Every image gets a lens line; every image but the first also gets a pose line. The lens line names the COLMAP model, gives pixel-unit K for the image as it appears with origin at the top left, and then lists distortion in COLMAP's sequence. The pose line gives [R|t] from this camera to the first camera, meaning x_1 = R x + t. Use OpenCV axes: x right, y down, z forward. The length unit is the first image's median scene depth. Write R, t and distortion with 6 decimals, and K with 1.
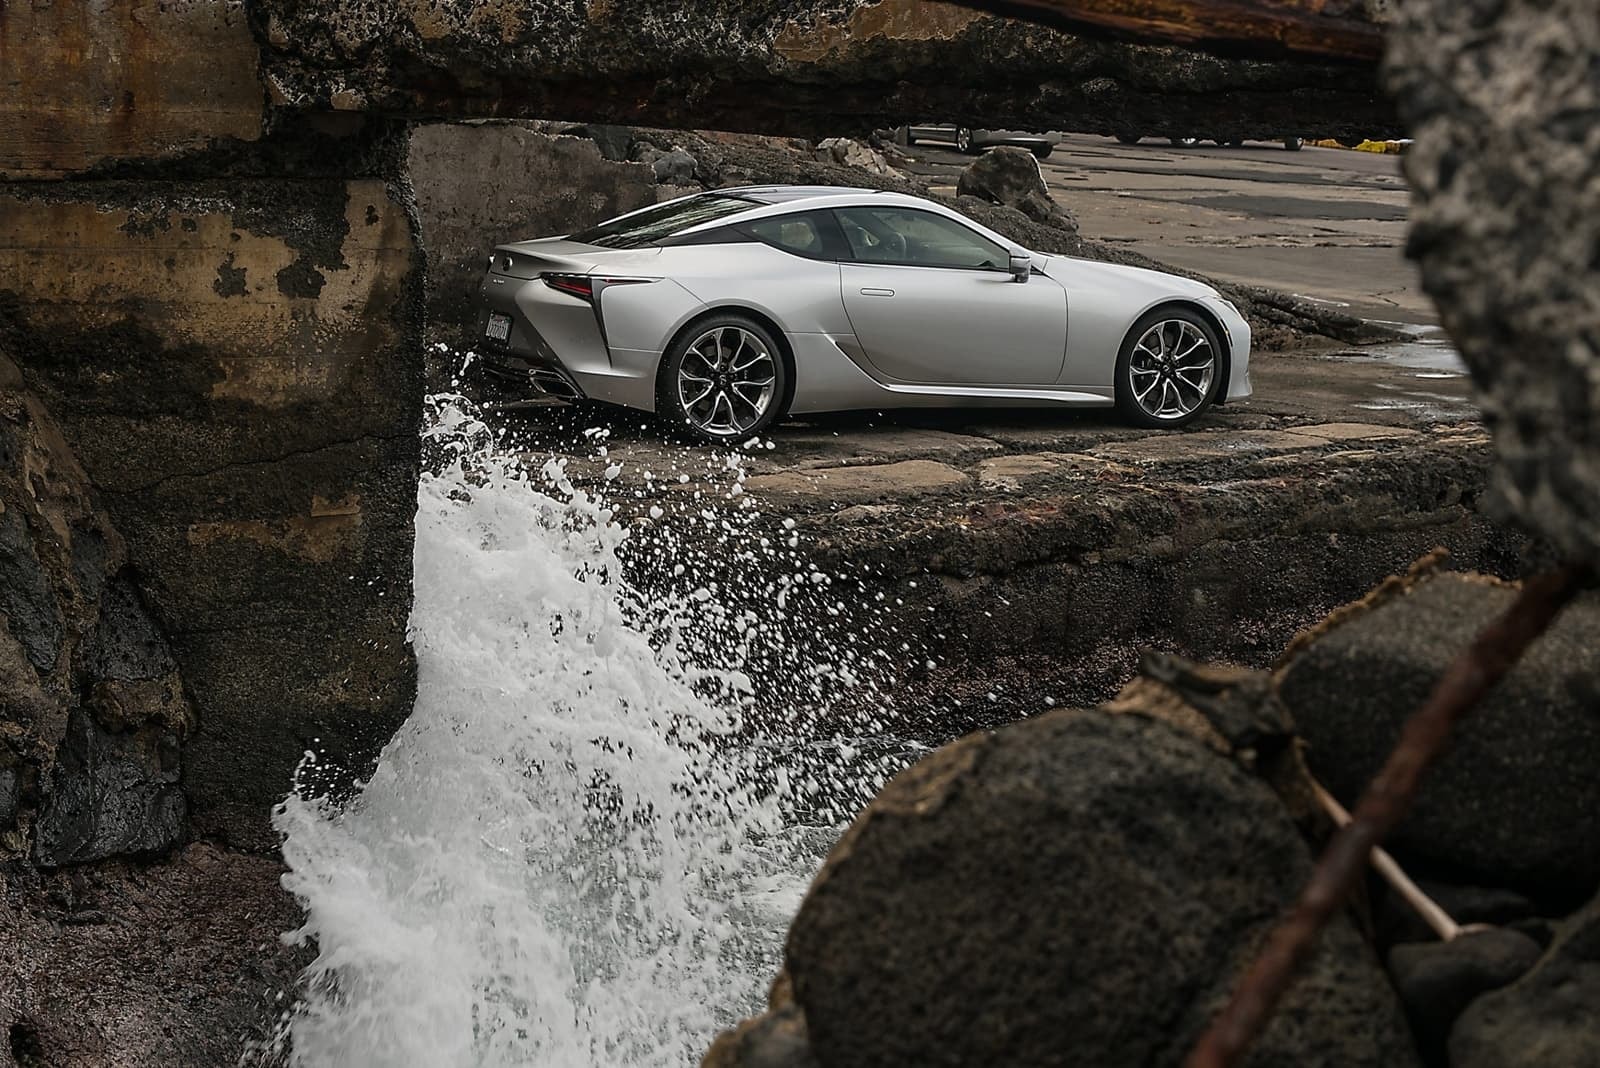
lens RADIAL K [[3760.9, 0, 868.1], [0, 3760.9, 532.2], [0, 0, 1]] dist [0.087850, 0.659243]
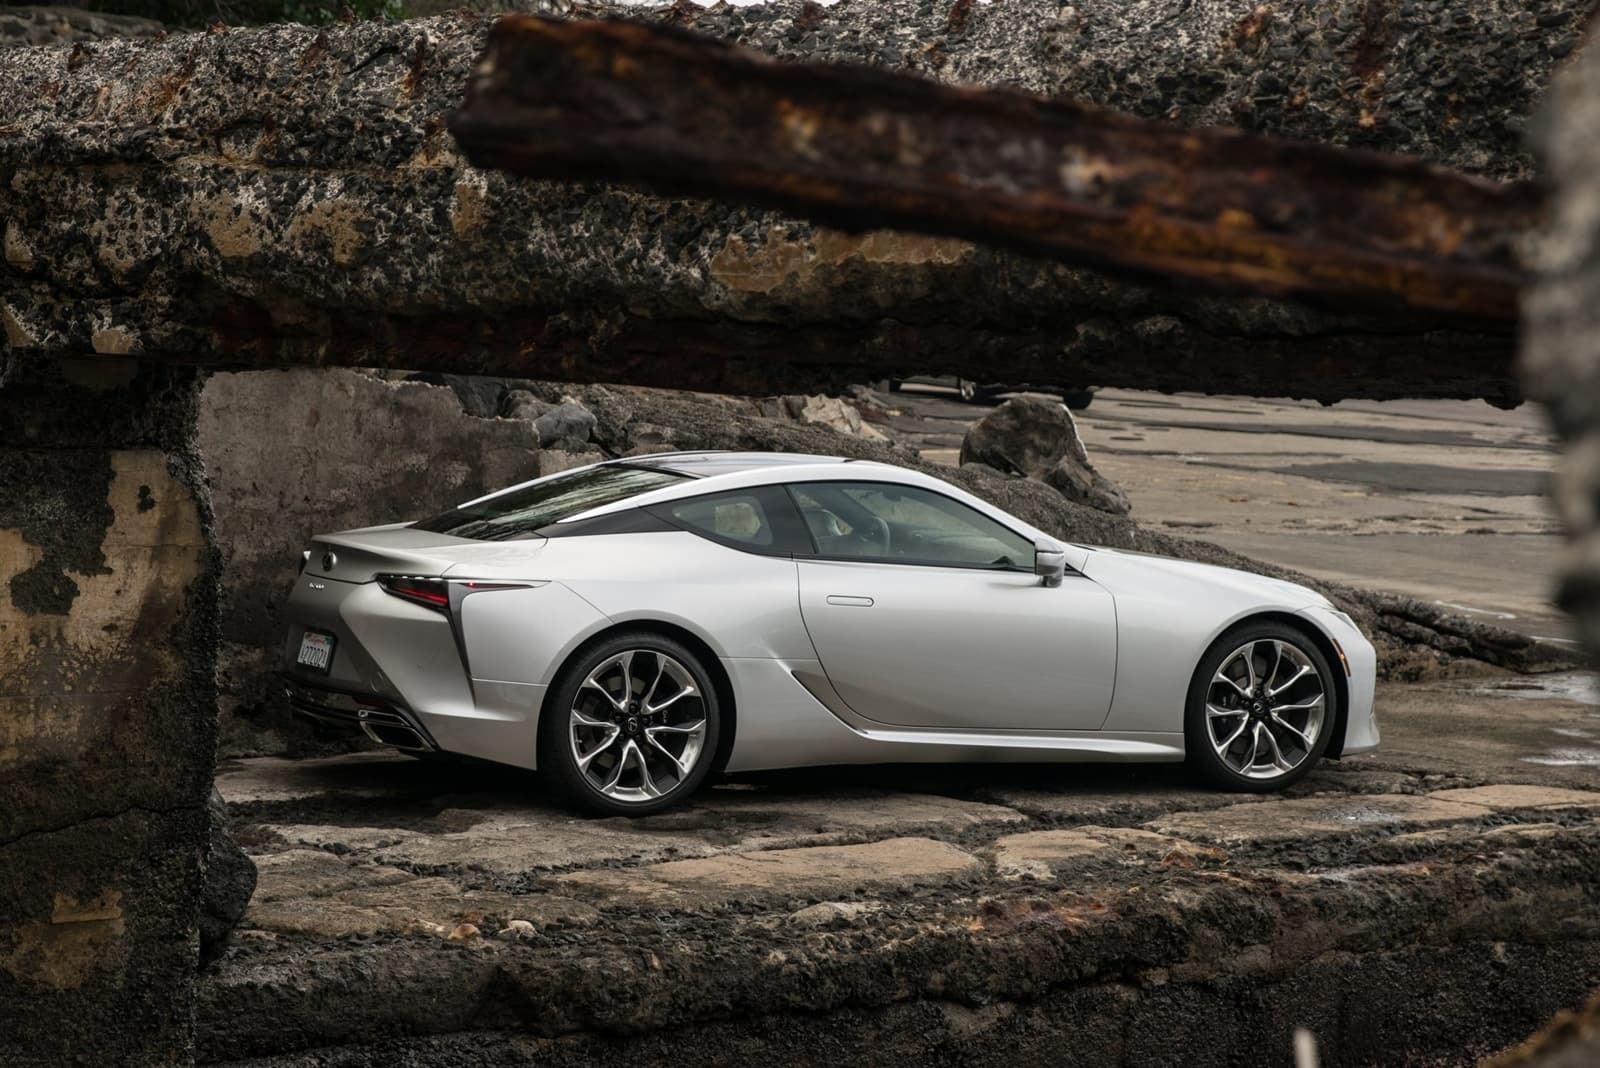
lens RADIAL K [[3760.9, 0, 868.1], [0, 3760.9, 532.2], [0, 0, 1]] dist [0.087850, 0.659243]
pose [[0.999843, -0.004591, -0.017114, 0.018032], [0.002403, 0.992061, -0.125736, 0.012896], [0.017556, 0.125675, 0.991916, 0.289834]]
